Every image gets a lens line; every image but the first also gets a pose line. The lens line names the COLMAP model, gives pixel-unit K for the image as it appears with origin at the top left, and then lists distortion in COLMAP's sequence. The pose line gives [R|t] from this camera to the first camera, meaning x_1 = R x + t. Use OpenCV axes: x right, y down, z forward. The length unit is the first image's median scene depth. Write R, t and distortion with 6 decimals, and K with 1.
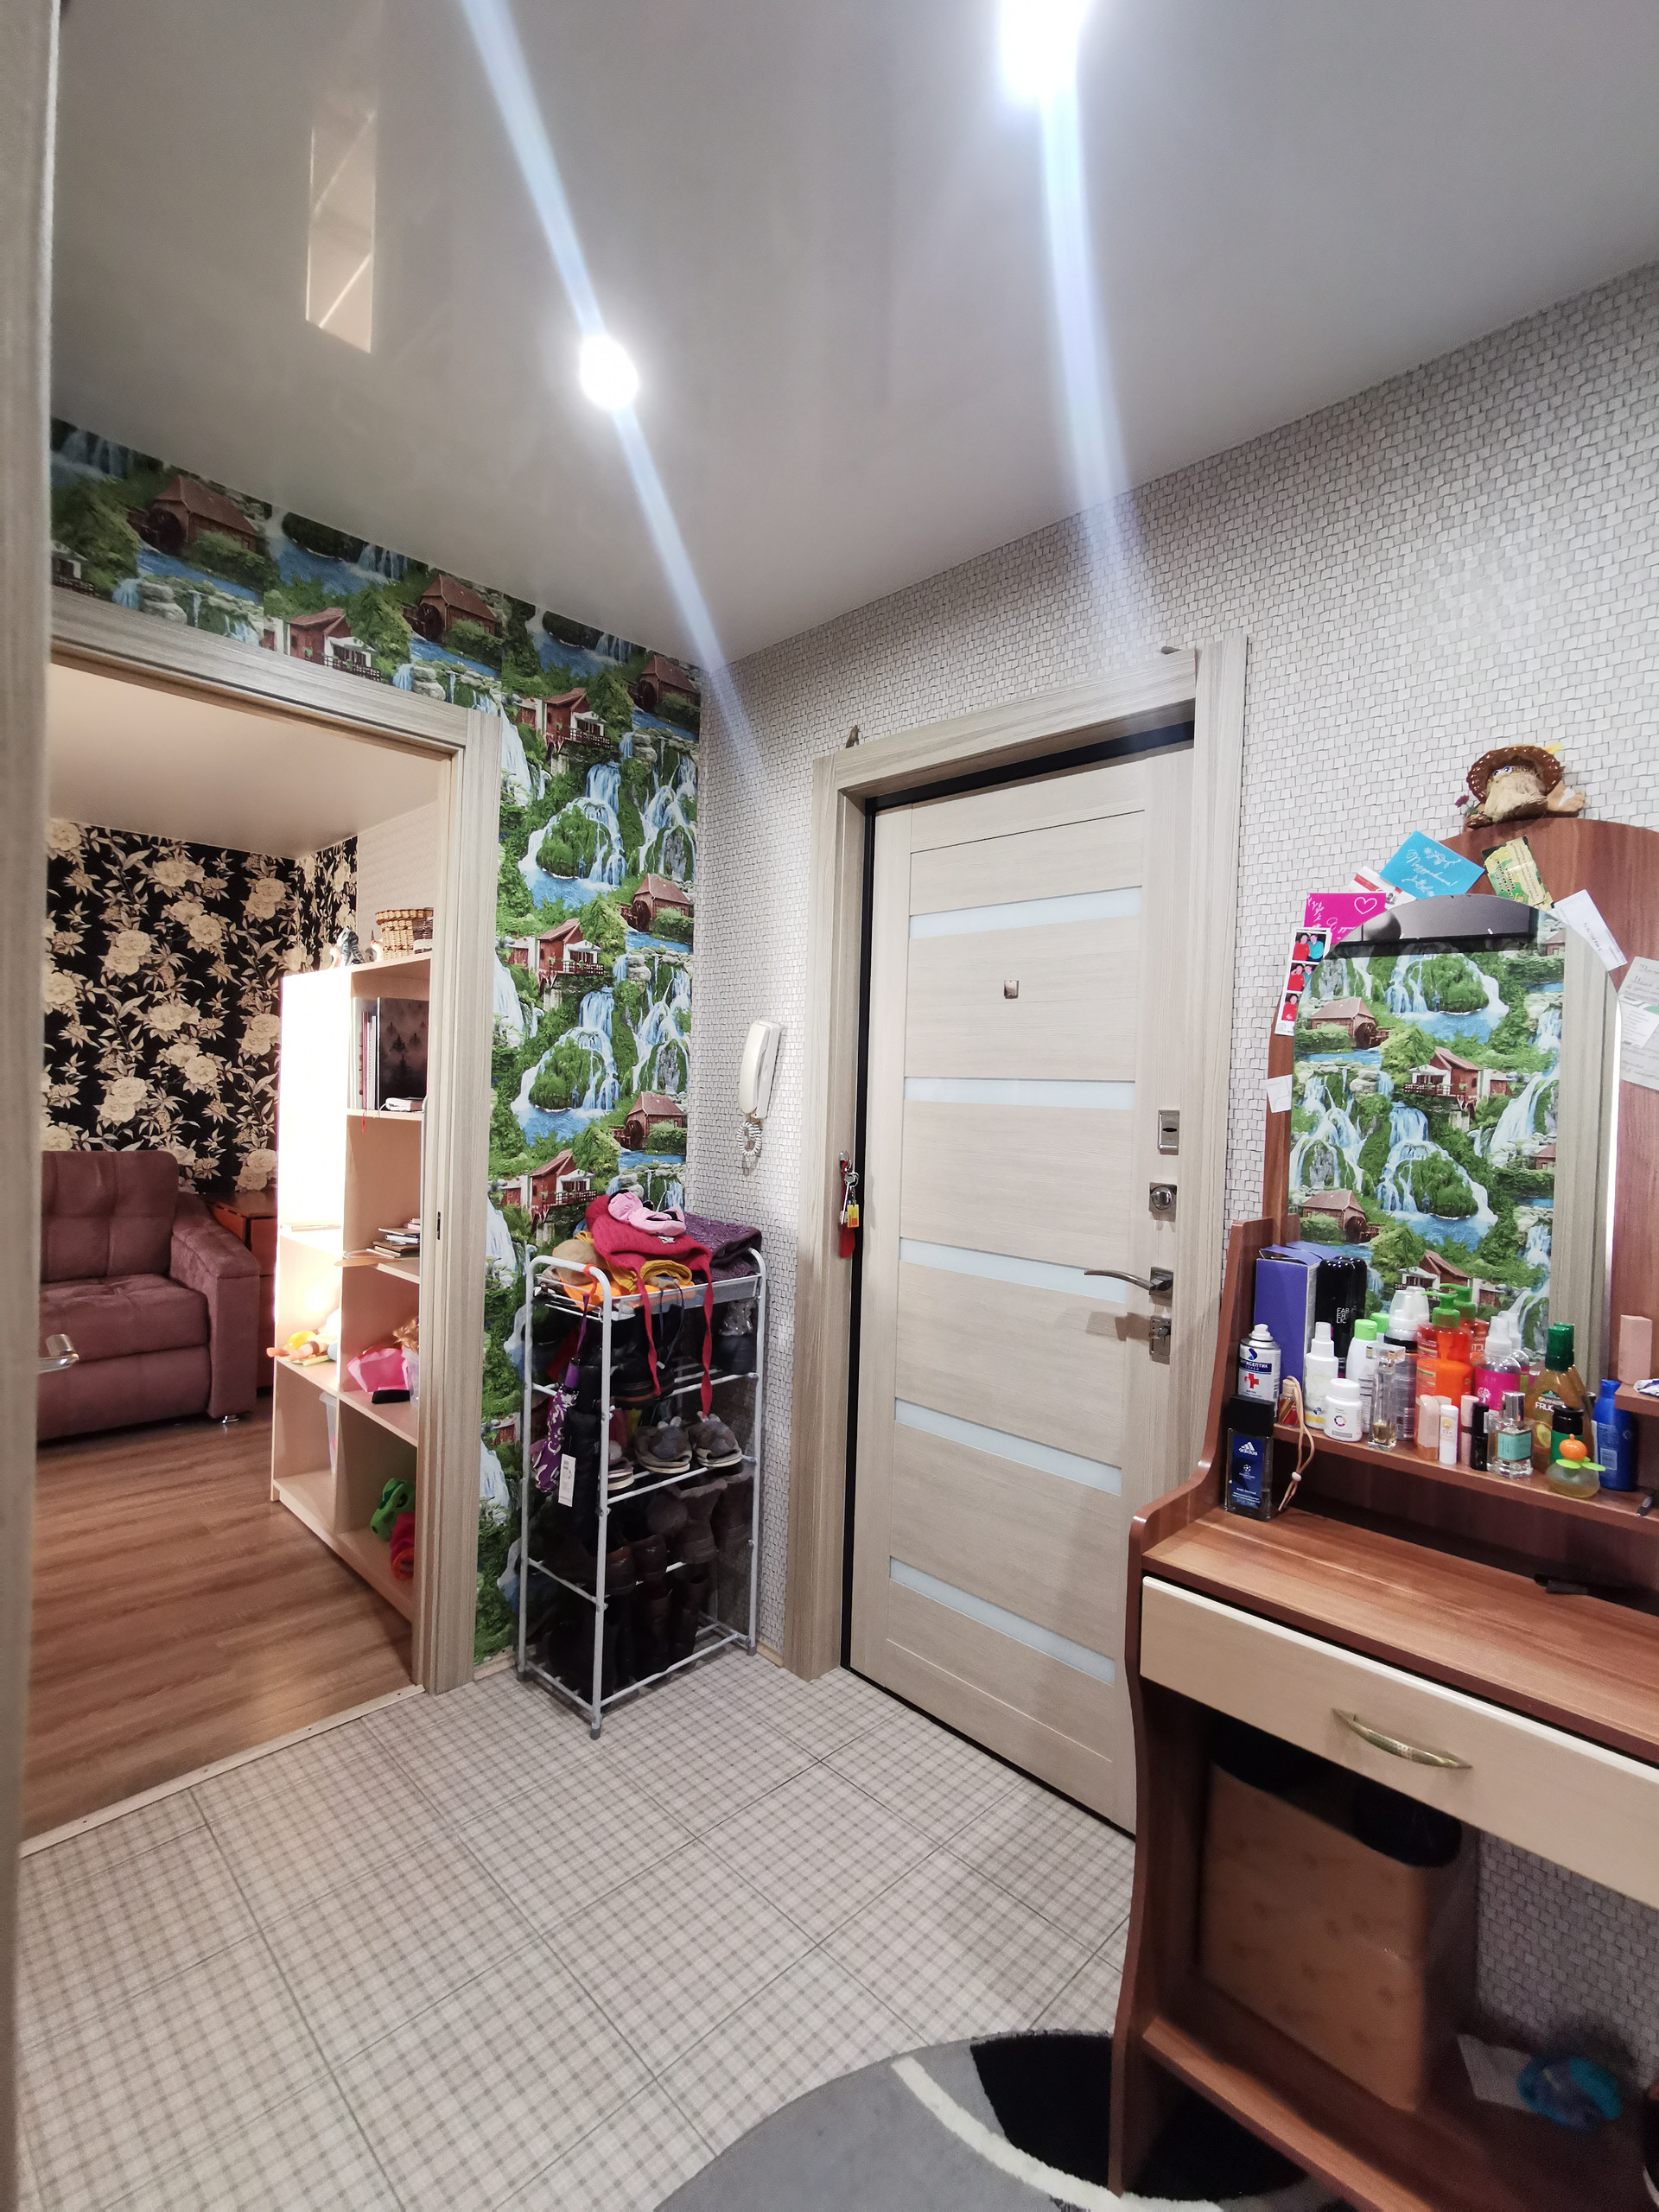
lens RADIAL K [[1023.6, 0, 829.3], [0, 1023.6, 1100.6], [0, 0, 1]] dist [-0.011563, 0.014972]
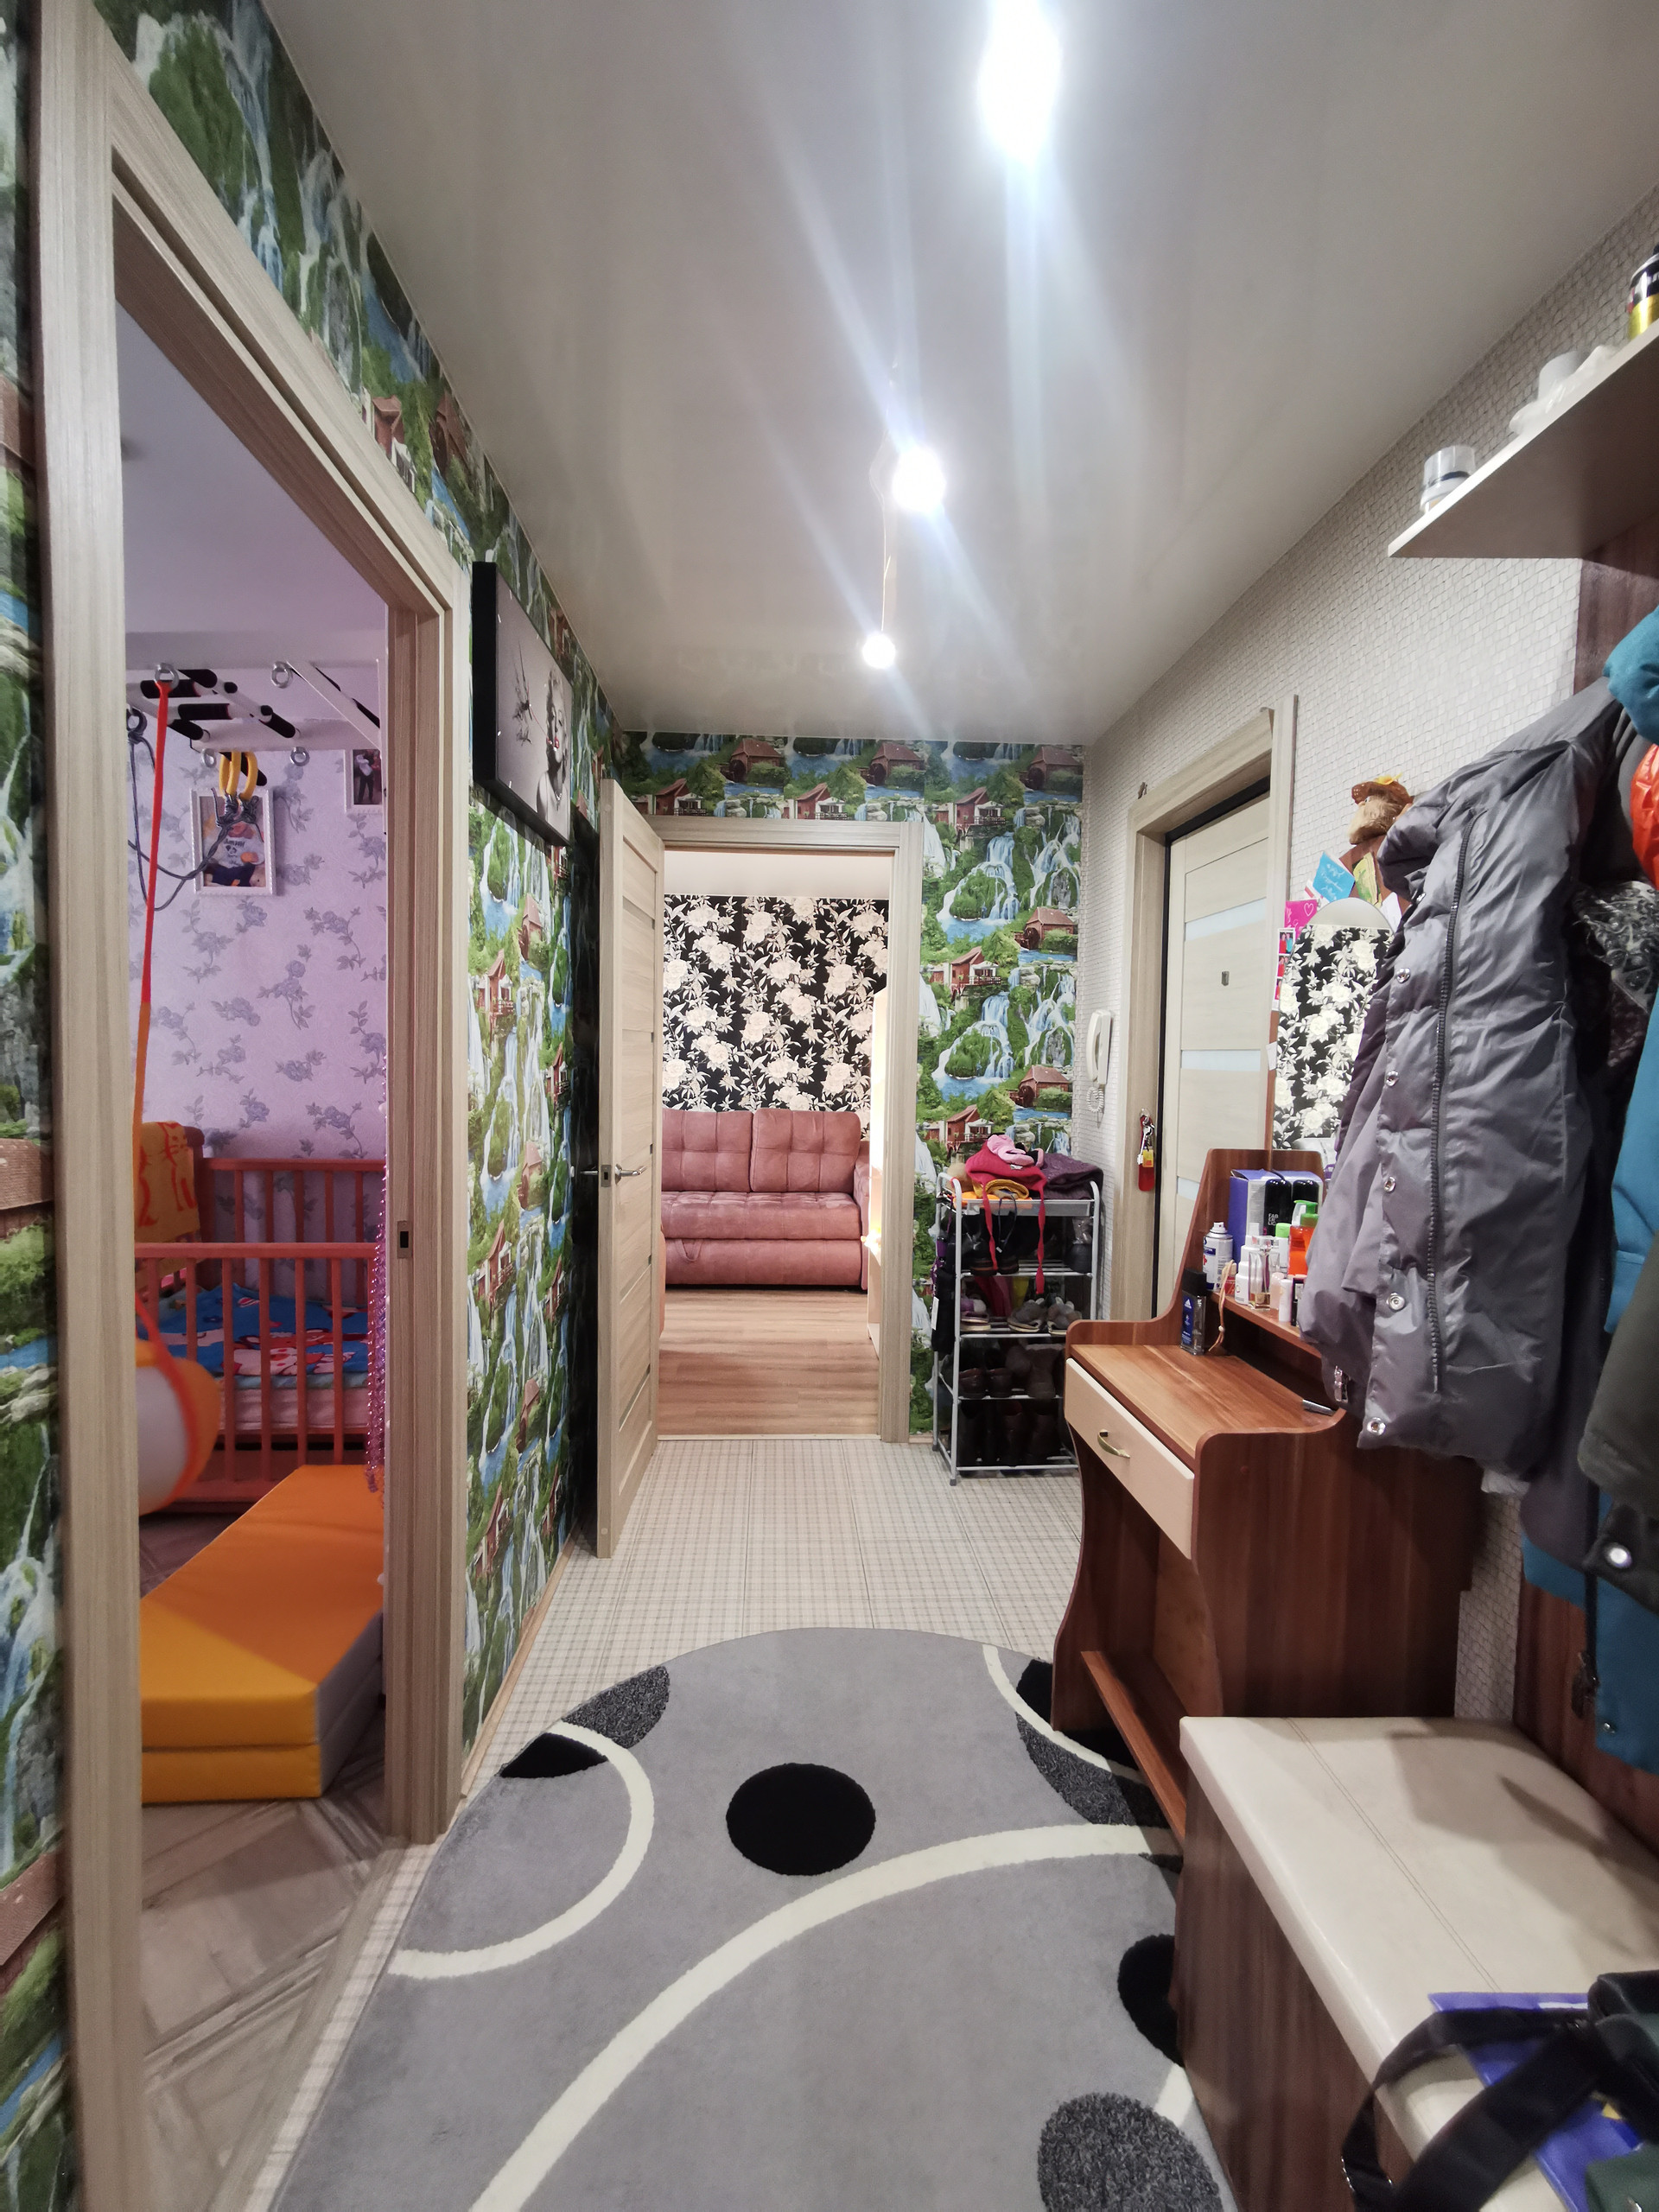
lens RADIAL K [[1023.6, 0, 829.3], [0, 1023.6, 1100.6], [0, 0, 1]] dist [-0.011563, 0.014972]
pose [[0.743931, 0.010827, -0.668168, 0.583043], [-0.002122, 0.999902, 0.013839, 0.022133], [0.668253, -0.008877, 0.743881, -0.234228]]
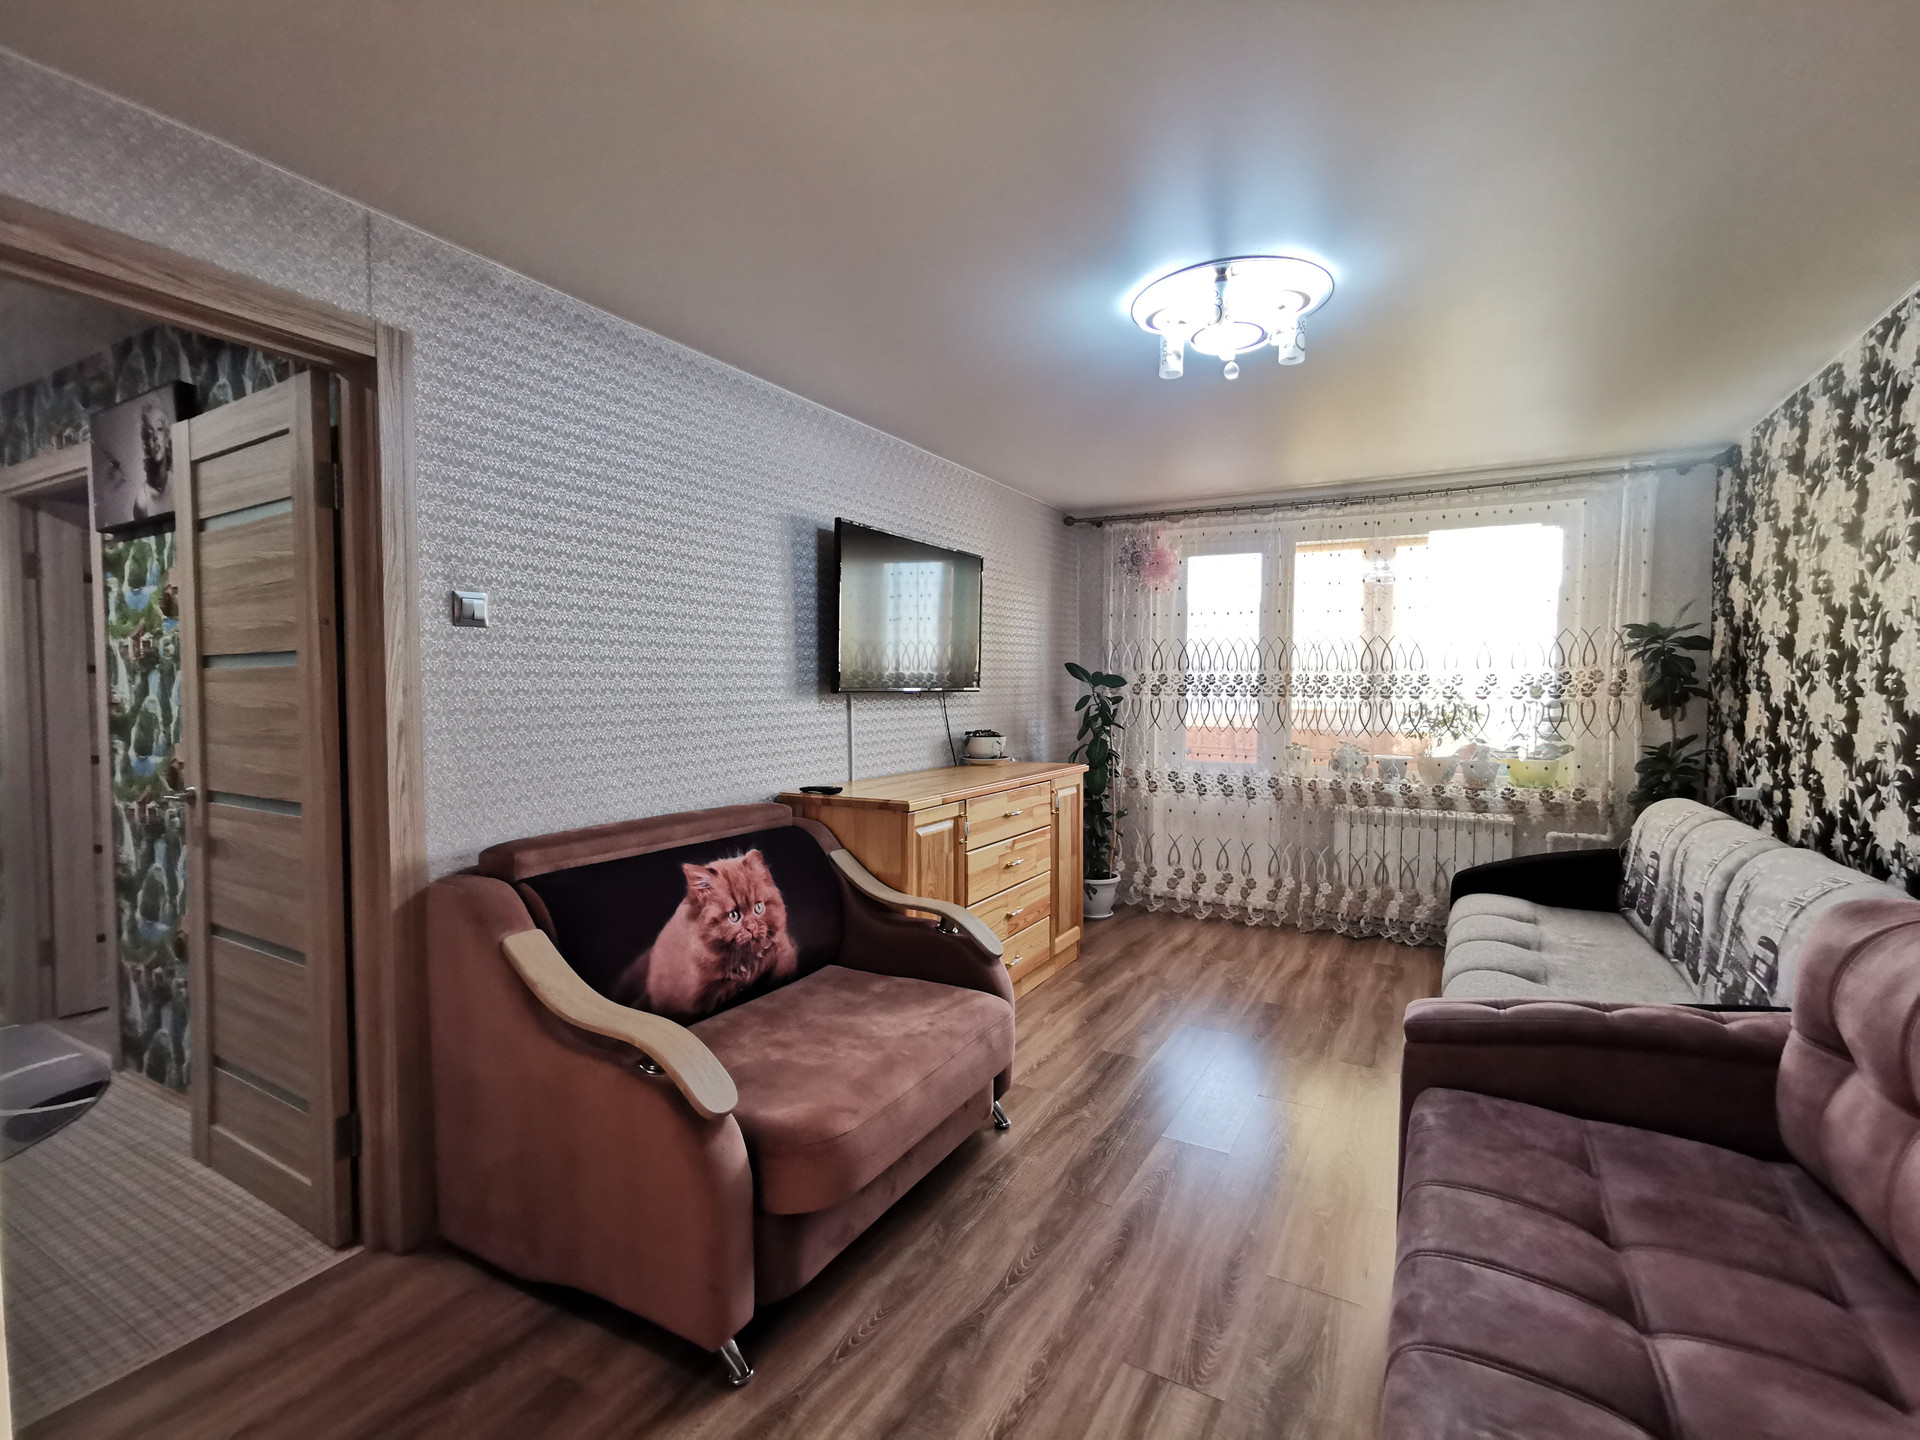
lens RADIAL K [[884.2, 0, 958.6], [0, 884.2, 726.7], [0, 0, 1]] dist [0.017923, -0.000227]
pose [[-0.963495, -0.025216, -0.266536, -0.941851], [-0.038840, 0.998188, 0.045967, -0.043171], [0.264894, 0.054641, -0.962728, 1.694500]]
